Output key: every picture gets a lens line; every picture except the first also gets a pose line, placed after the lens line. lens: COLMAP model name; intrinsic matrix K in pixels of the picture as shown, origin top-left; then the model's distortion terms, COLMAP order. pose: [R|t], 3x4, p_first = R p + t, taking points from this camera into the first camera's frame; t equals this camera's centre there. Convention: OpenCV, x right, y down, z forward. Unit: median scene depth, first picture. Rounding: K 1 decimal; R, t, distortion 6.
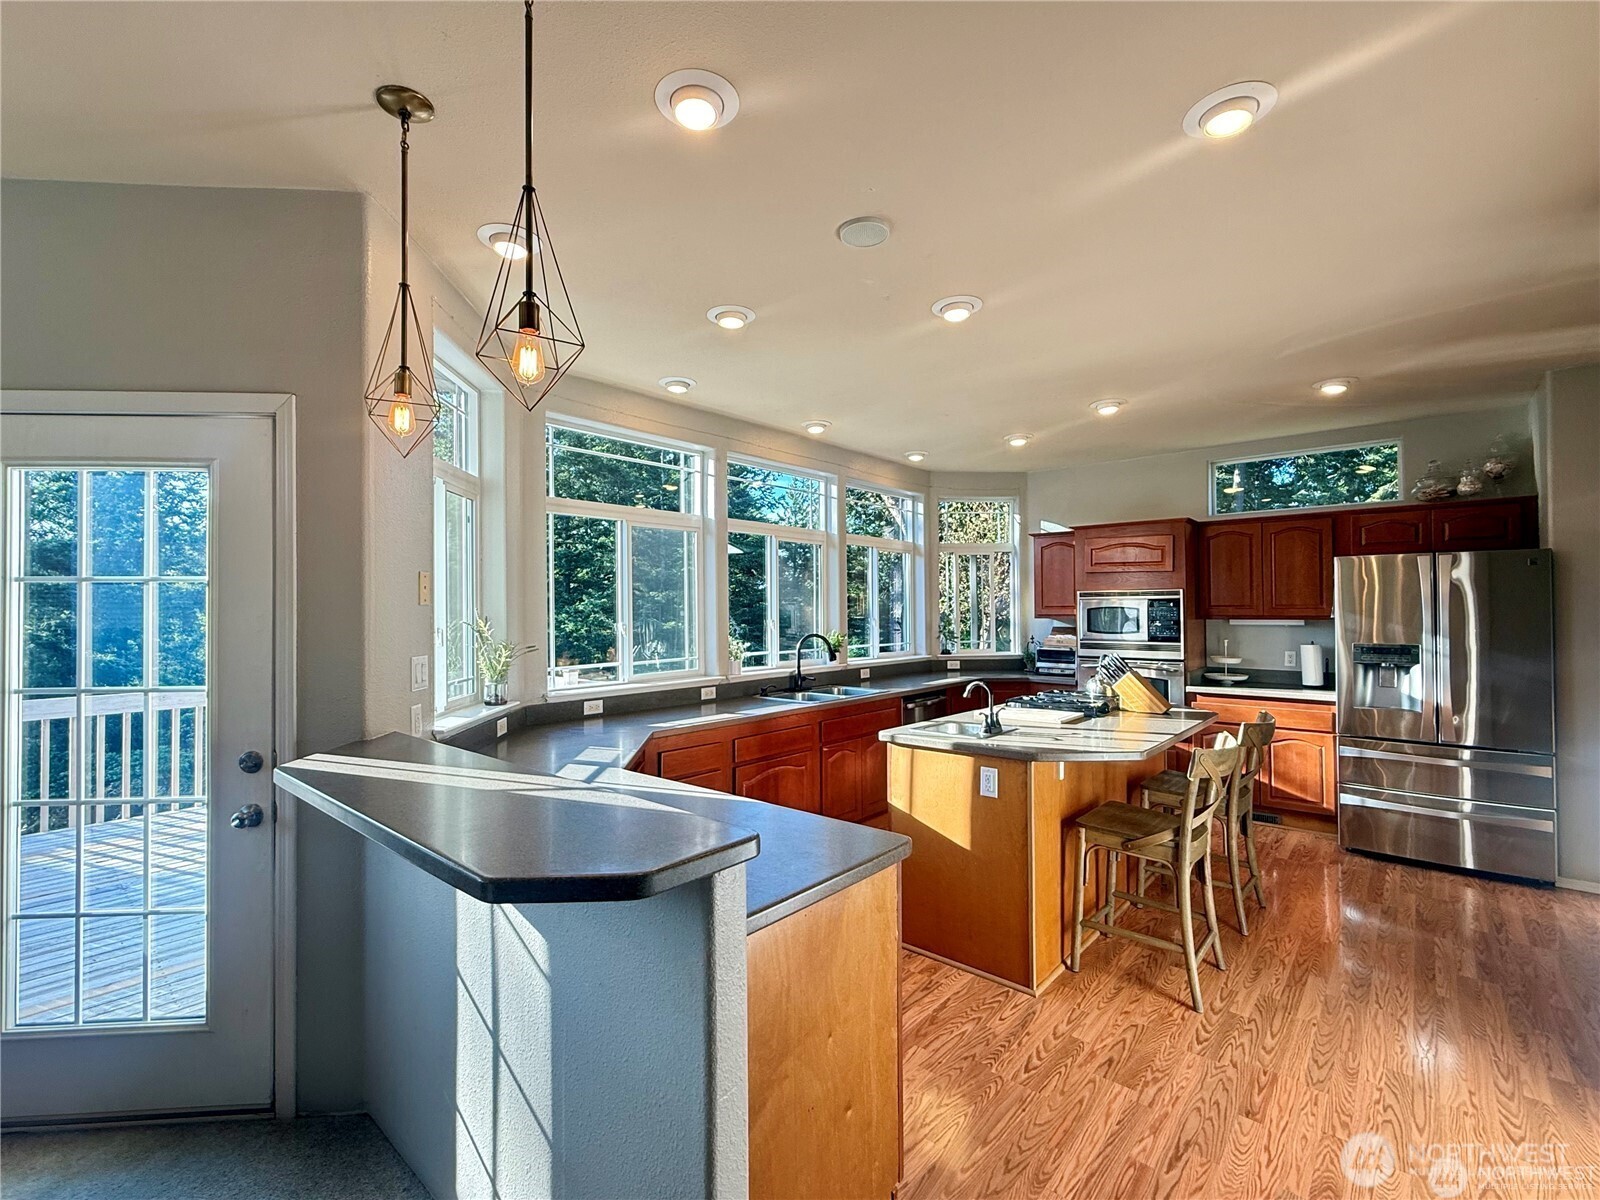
lens RADIAL K [[717.1, 0, 803.9], [0, 717.1, 601.5], [0, 0, 1]] dist [0.009775, 0.000678]
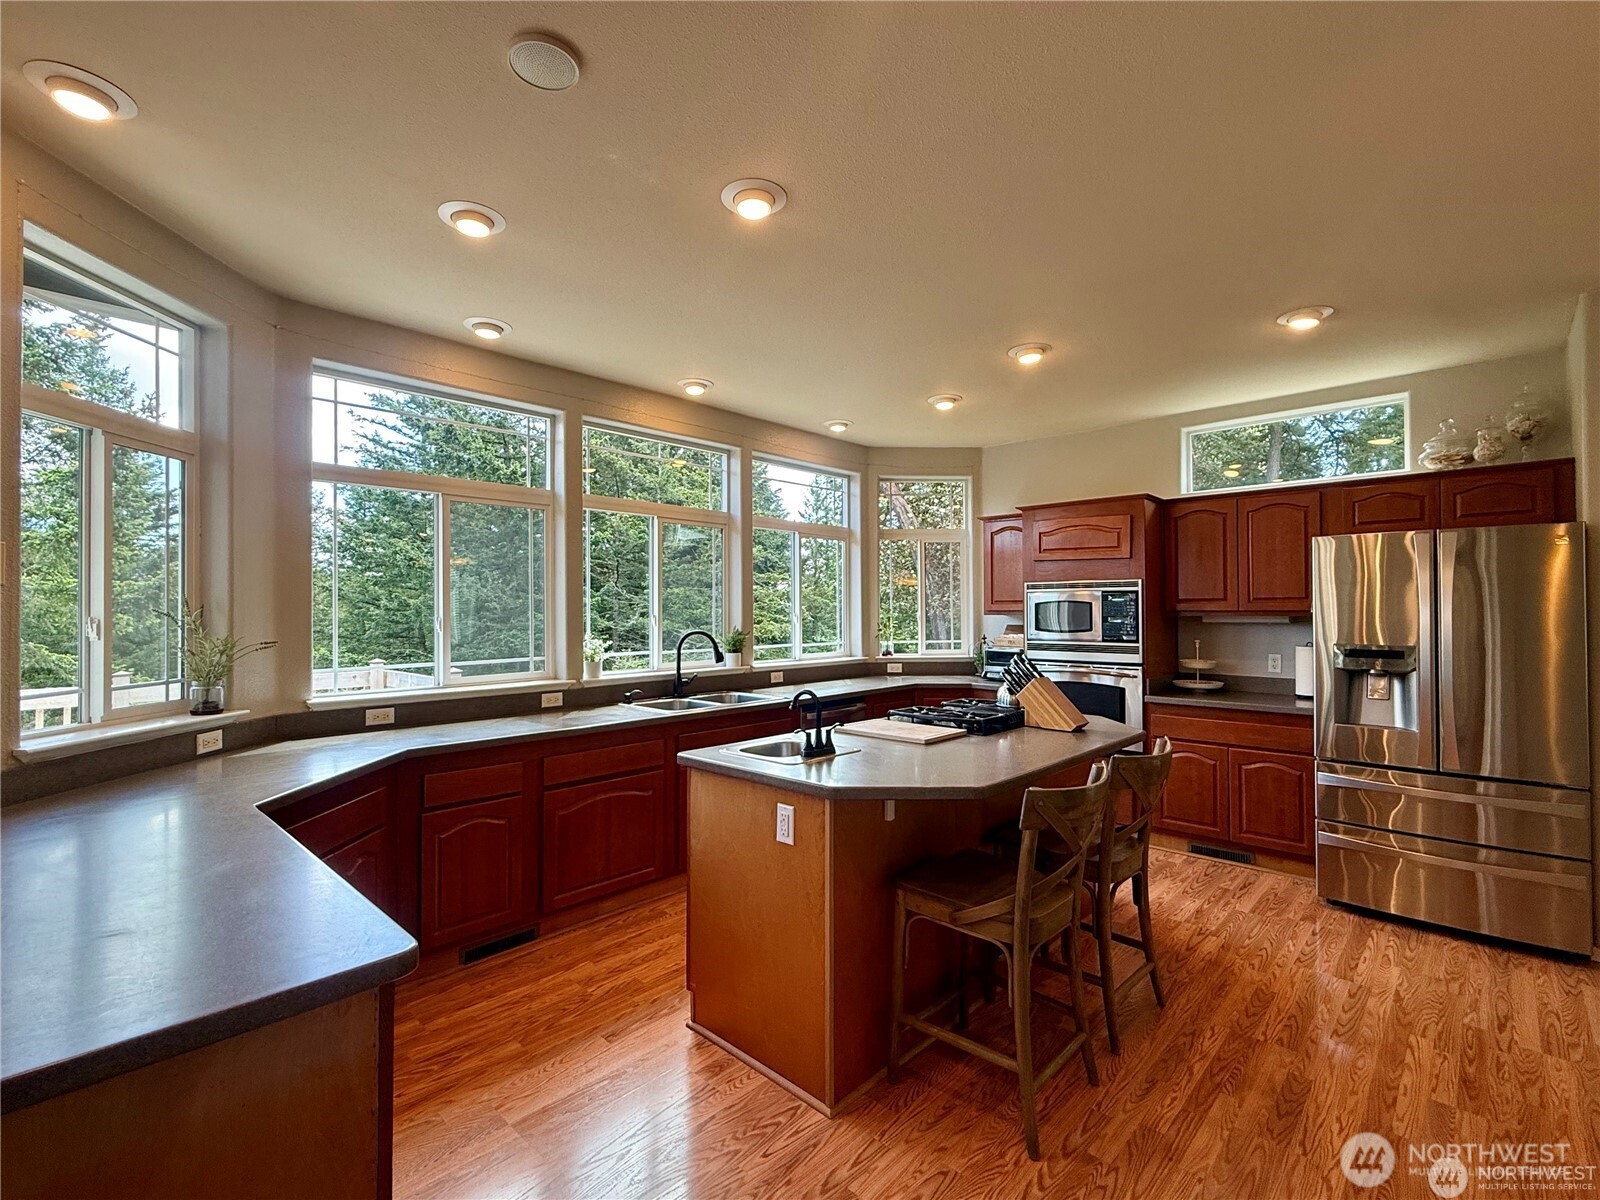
lens RADIAL K [[731.7, 0, 798.7], [0, 731.7, 602.0], [0, 0, 1]] dist [0.007353, -0.000155]
pose [[0.998785, 0.002406, -0.049231, 0.189045], [-0.002398, 0.999997, 0.000214, 0.011297], [0.049231, -0.000096, 0.998787, 0.142643]]
